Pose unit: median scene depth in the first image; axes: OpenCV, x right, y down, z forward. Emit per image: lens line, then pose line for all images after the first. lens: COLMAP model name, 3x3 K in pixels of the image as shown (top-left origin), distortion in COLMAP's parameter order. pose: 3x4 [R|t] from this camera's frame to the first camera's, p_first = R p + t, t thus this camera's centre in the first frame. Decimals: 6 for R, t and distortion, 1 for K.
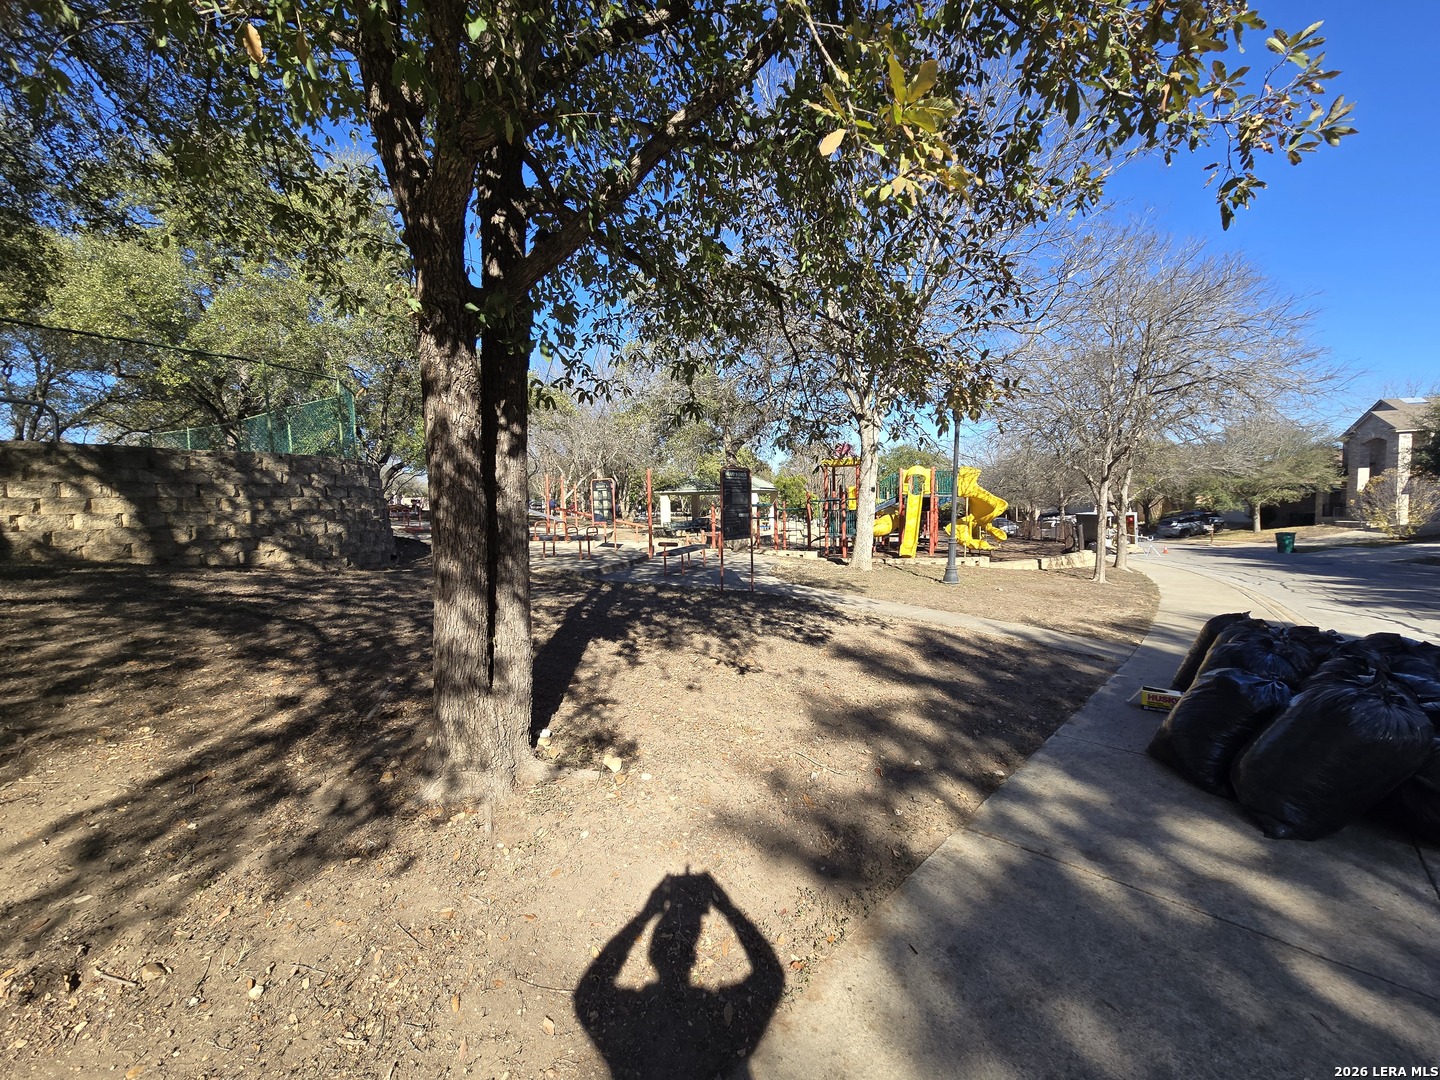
lens RADIAL K [[578.7, 0, 709.4], [0, 578.7, 546.9], [0, 0, 1]] dist [-0.000965, 0.000168]
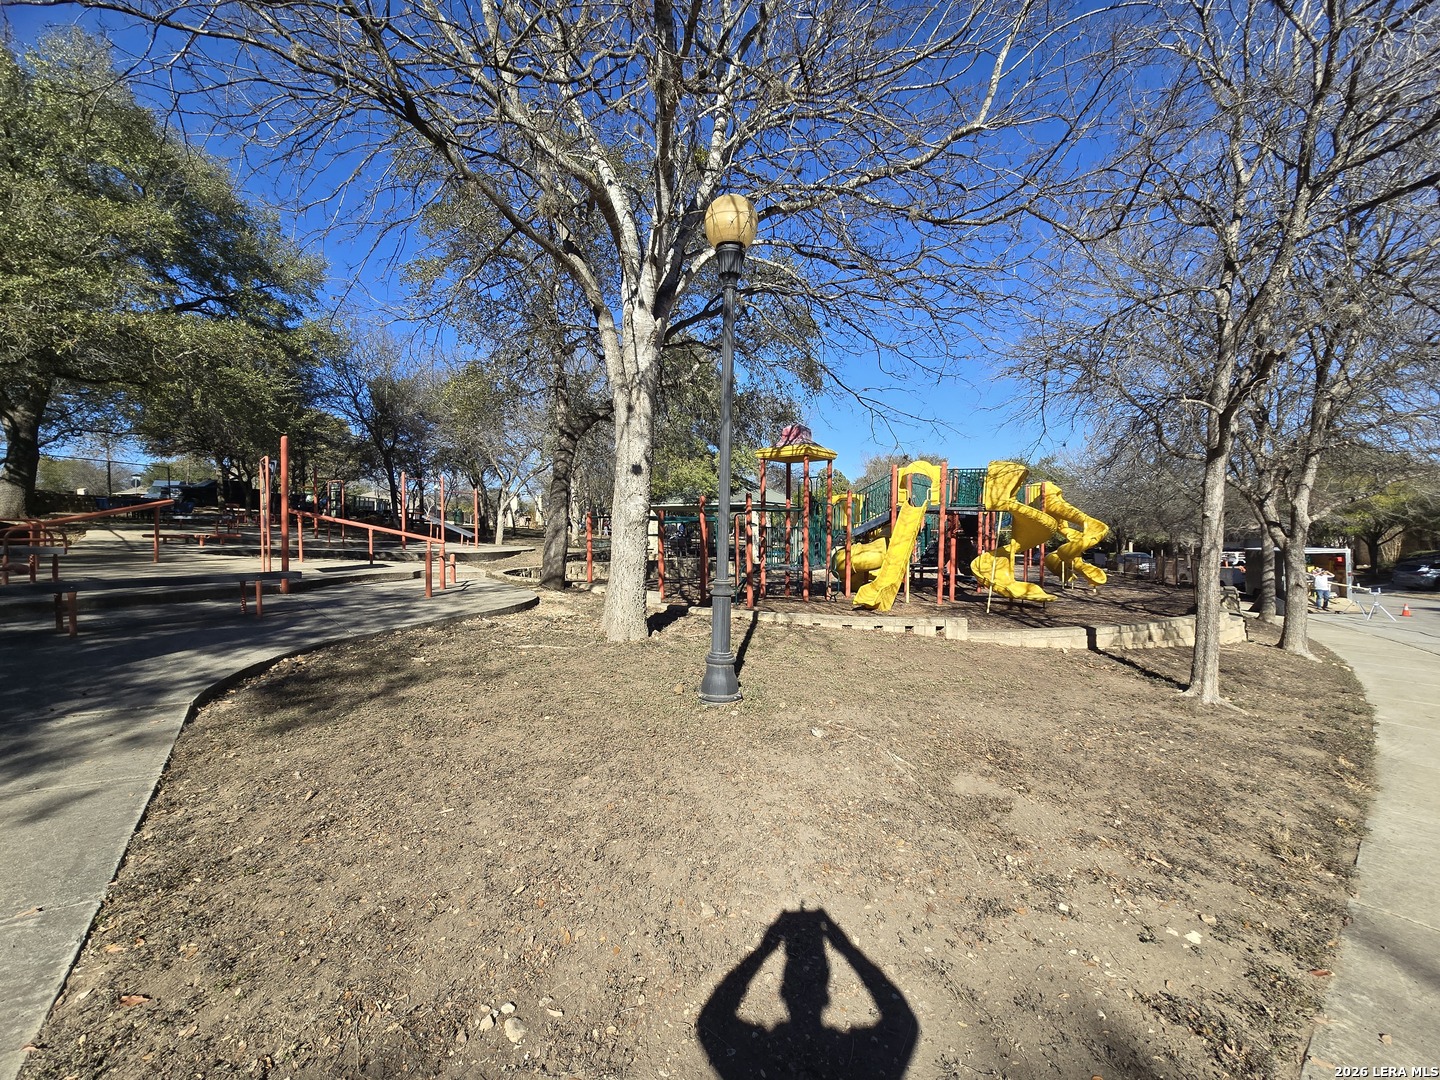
lens RADIAL K [[578.7, 0, 728.2], [0, 578.7, 556.2], [0, 0, 1]] dist [-0.000965, 0.000168]
pose [[0.979418, 0.031817, -0.199321, 1.642443], [-0.037907, 0.998921, -0.026812, -0.071185], [0.198252, 0.033816, 0.979567, 2.027511]]
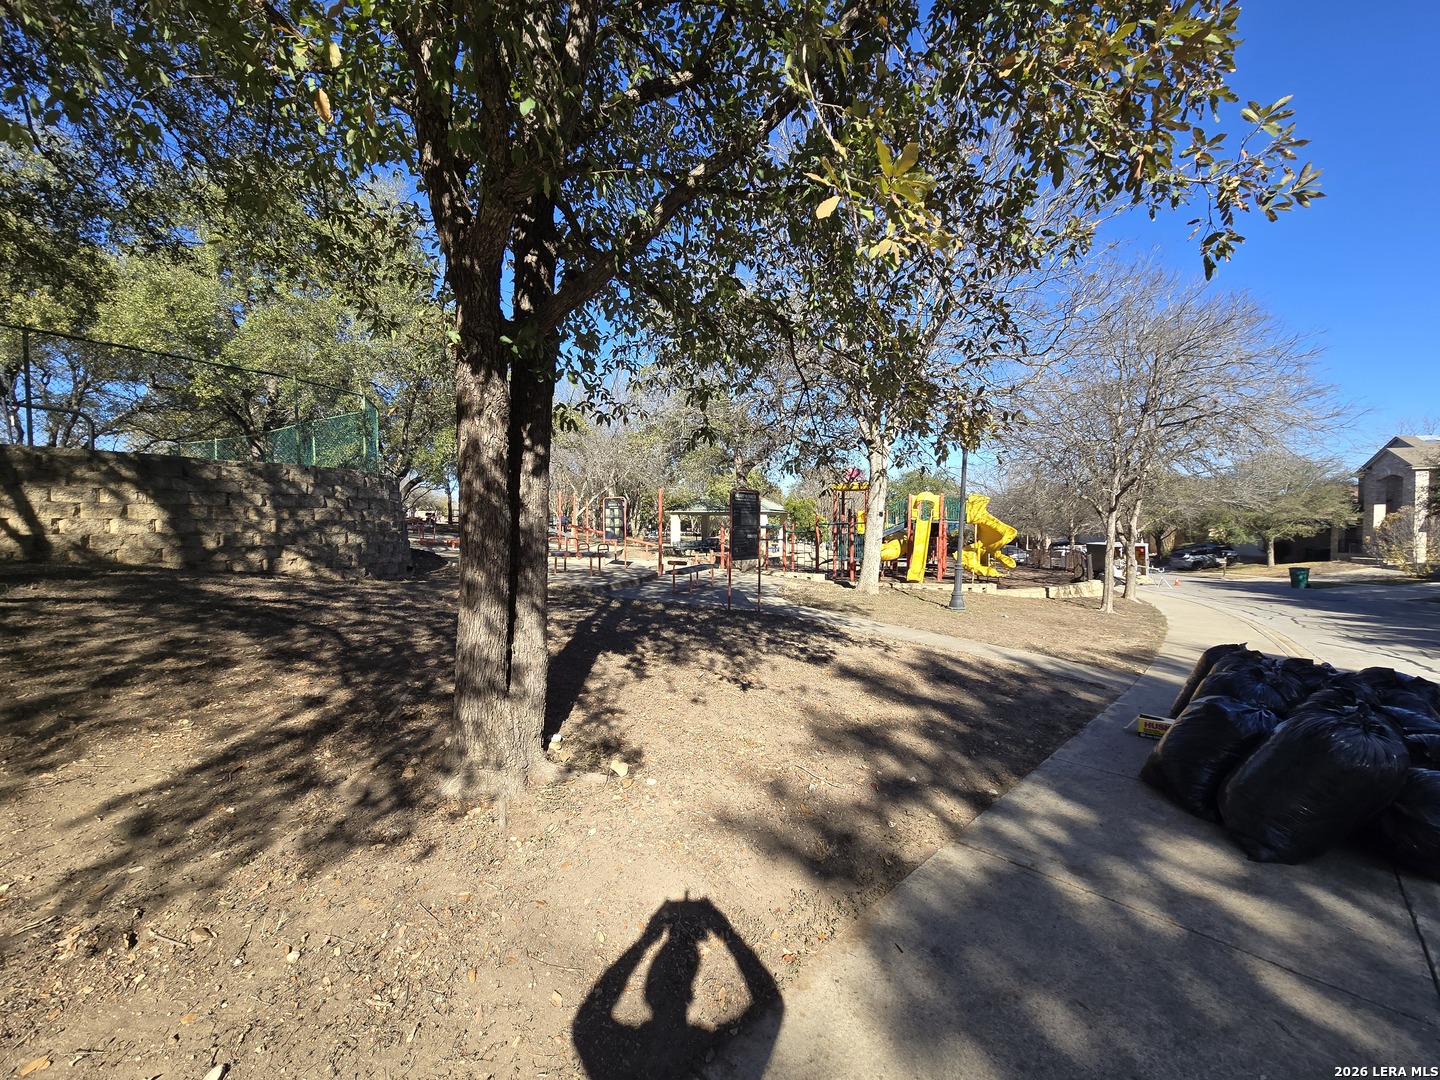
lens RADIAL K [[578.7, 0, 710.1], [0, 578.7, 547.6], [0, 0, 1]] dist [-0.000965, 0.000168]
pose [[0.999566, 0.025404, -0.014937, 0.002013], [-0.025898, 0.999091, -0.033853, 0.004405], [0.014063, 0.034225, 0.999315, -0.050596]]
